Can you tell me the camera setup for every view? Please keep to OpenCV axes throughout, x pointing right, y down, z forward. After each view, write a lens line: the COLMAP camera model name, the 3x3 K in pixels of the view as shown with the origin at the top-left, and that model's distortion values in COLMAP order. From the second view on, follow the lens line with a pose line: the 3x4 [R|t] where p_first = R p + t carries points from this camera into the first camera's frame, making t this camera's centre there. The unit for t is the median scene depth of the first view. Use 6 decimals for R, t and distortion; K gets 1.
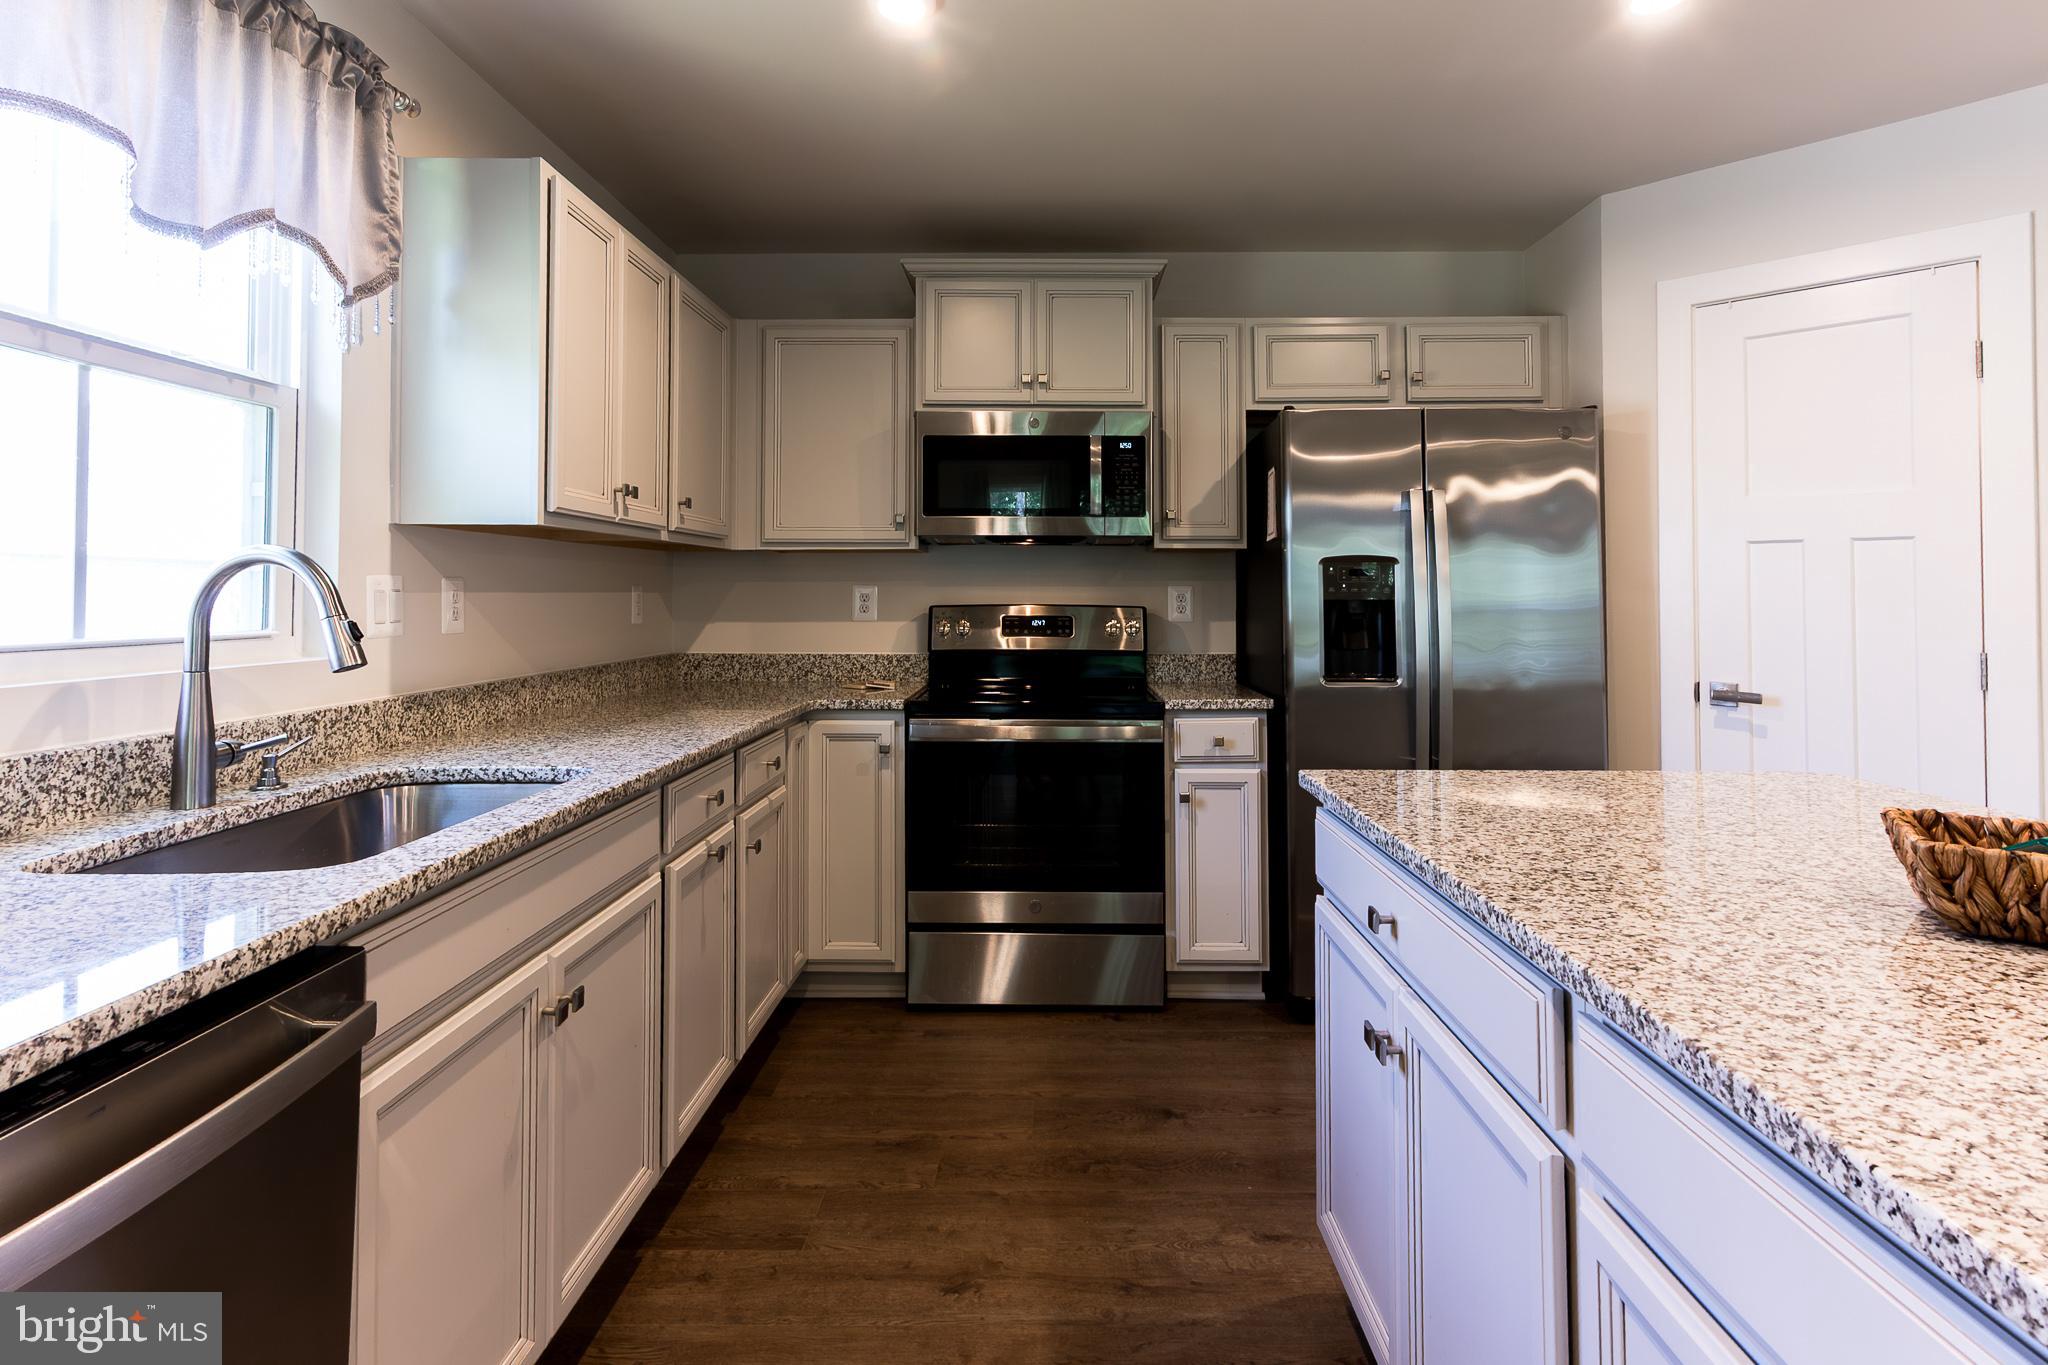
lens RADIAL K [[1047.7, 0, 1035.2], [0, 1047.7, 576.3], [0, 0, 1]] dist [0.010230, 0.001784]
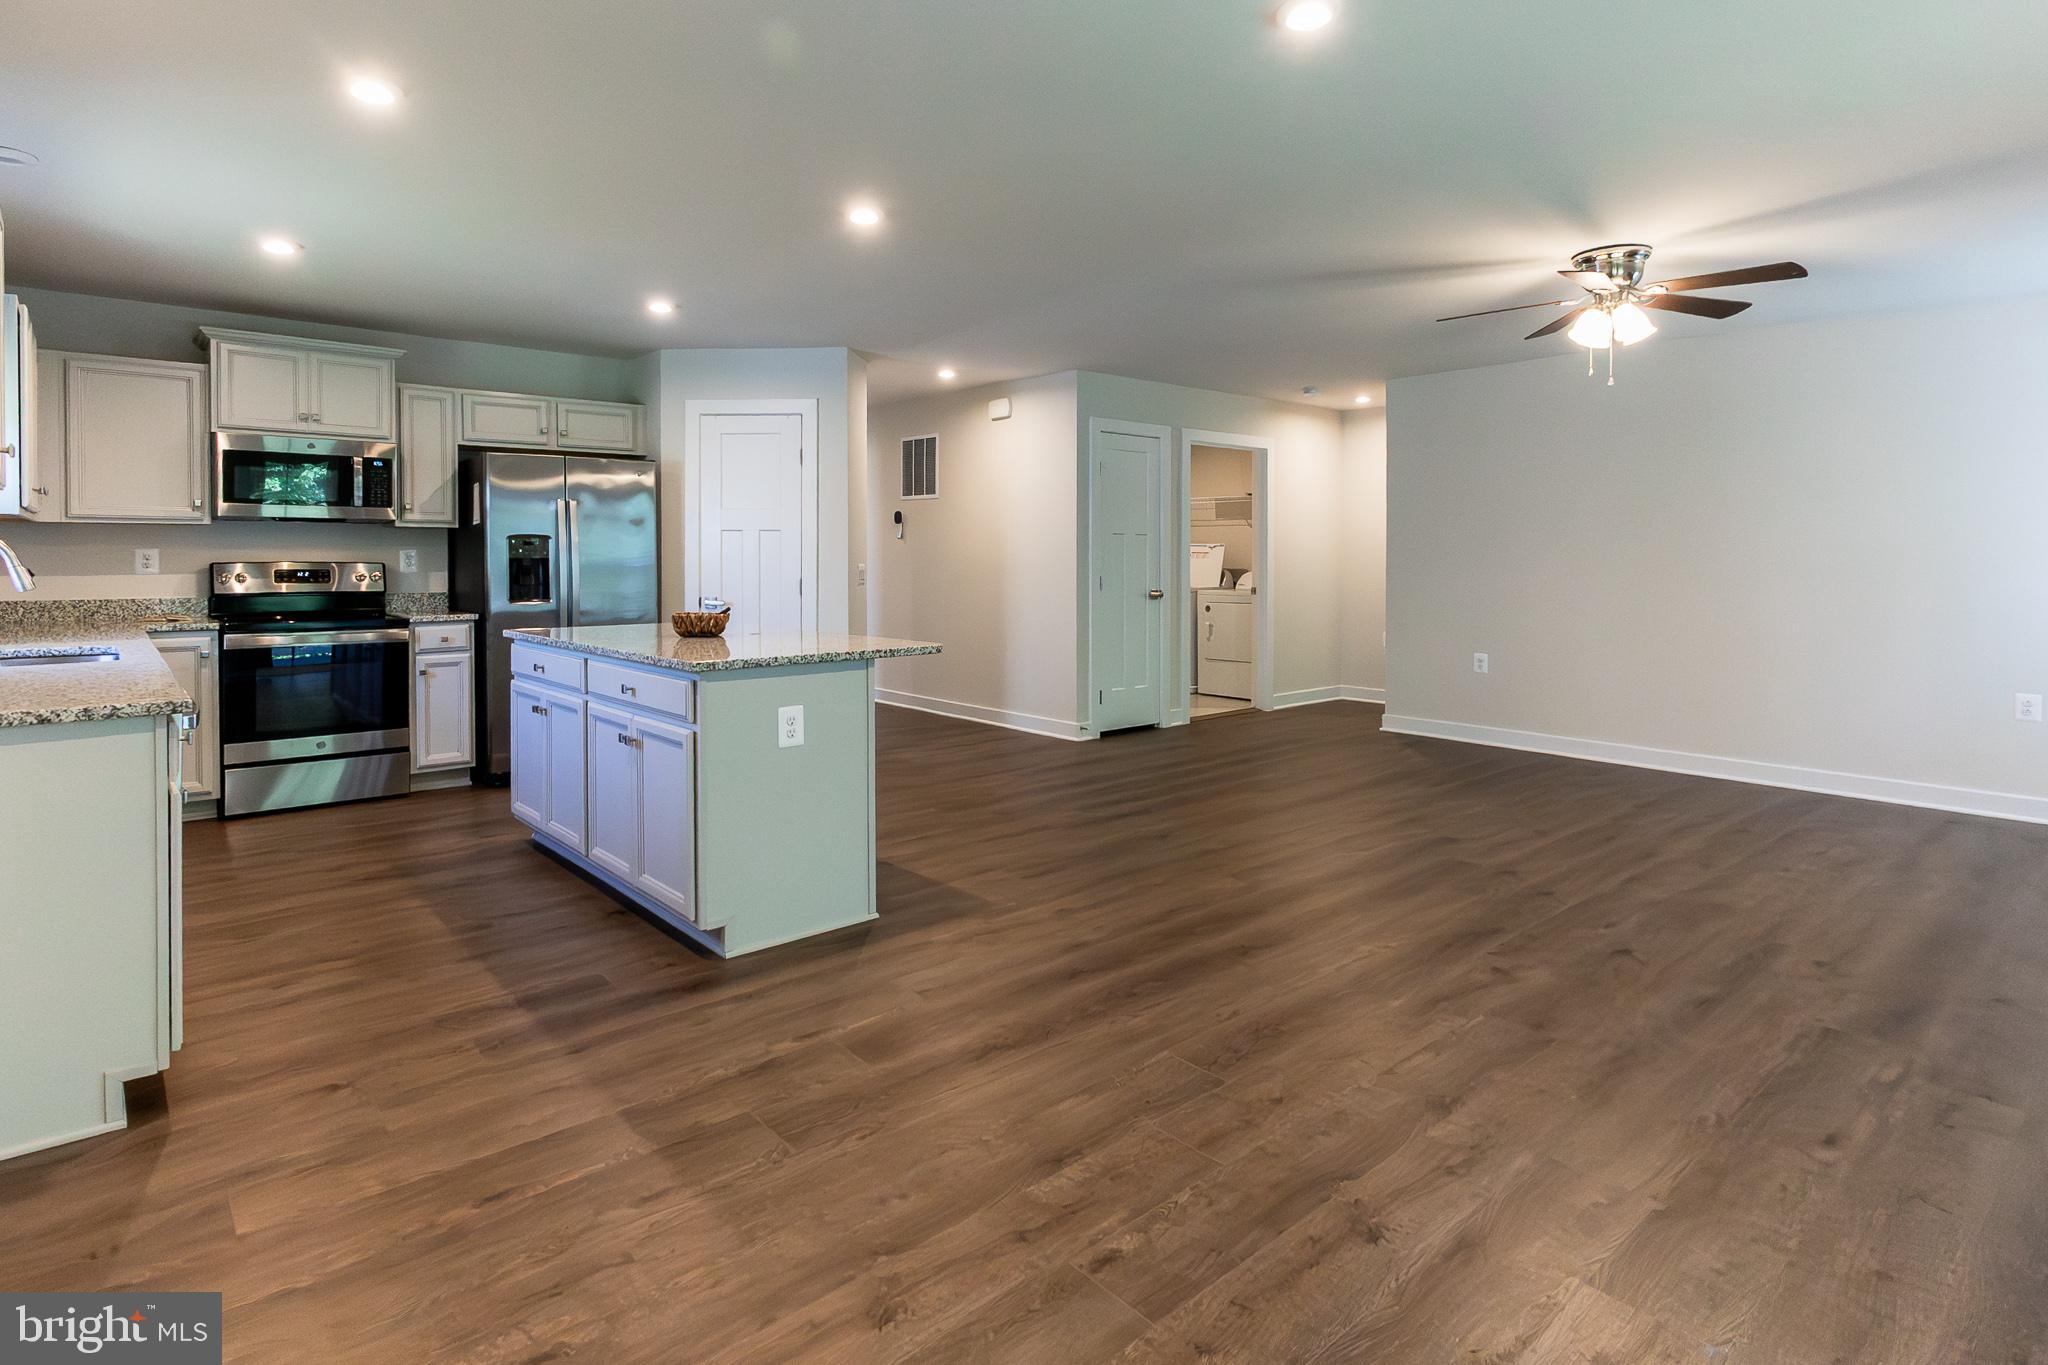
lens RADIAL K [[1047.7, 0, 997.0], [0, 1047.7, 557.0], [0, 0, 1]] dist [0.010230, 0.001784]
pose [[0.755006, -0.001091, 0.655717, -0.275263], [-0.011983, 0.999809, 0.015461, -0.017517], [-0.655608, -0.019531, 0.754849, -0.916239]]
